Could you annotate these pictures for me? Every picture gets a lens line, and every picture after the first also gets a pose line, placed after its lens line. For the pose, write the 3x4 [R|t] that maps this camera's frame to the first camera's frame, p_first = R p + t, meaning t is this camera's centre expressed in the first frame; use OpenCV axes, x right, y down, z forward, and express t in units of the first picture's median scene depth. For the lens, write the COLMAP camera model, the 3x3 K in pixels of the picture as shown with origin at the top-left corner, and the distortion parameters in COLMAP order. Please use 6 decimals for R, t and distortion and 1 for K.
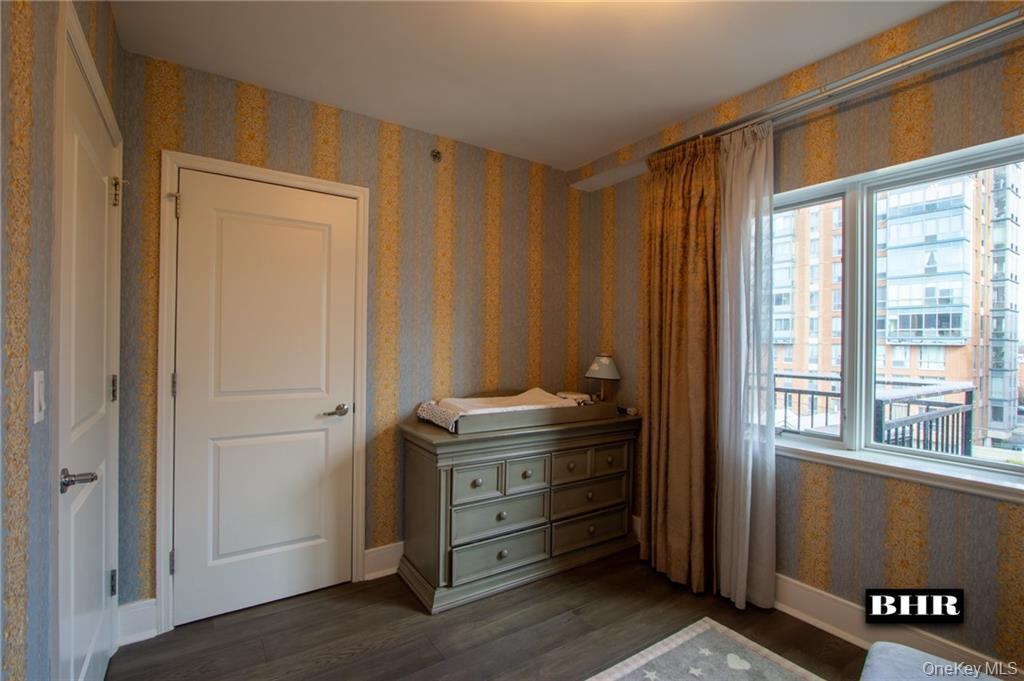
lens RADIAL K [[476.4, 0, 512.0], [0, 476.4, 340.5], [0, 0, 1]] dist [-0.002390, -0.000458]
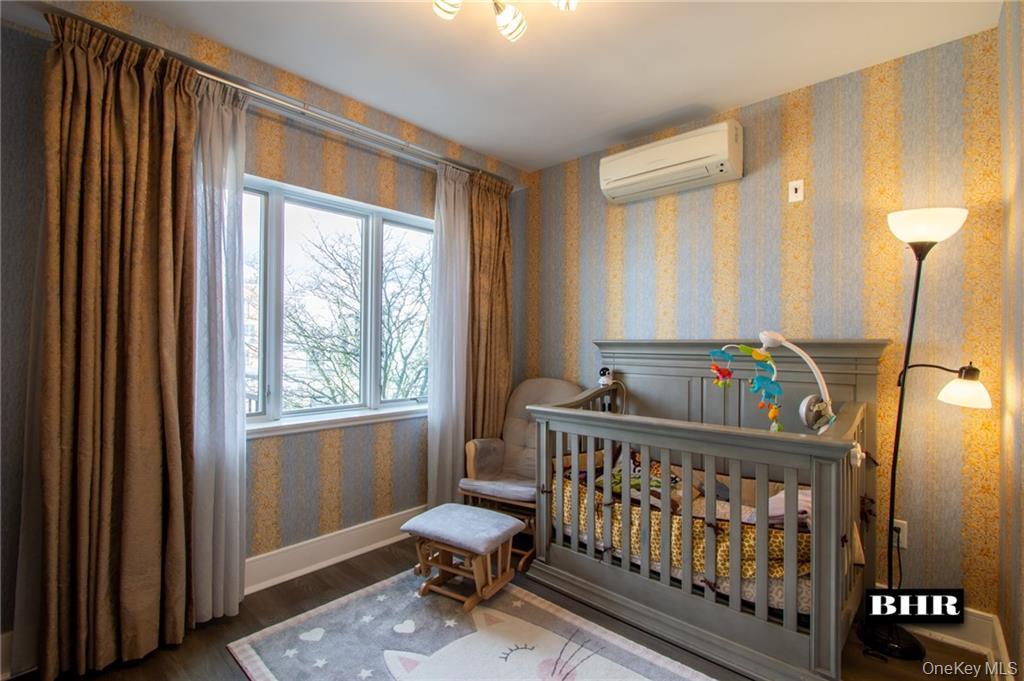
lens RADIAL K [[476.4, 0, 512.0], [0, 476.4, 340.5], [0, 0, 1]] dist [-0.002390, -0.000458]
pose [[-0.232060, -0.009325, 0.972657, -0.563709], [-0.015897, 0.999857, 0.005793, 0.021806], [-0.972571, -0.014118, -0.232175, 0.744651]]
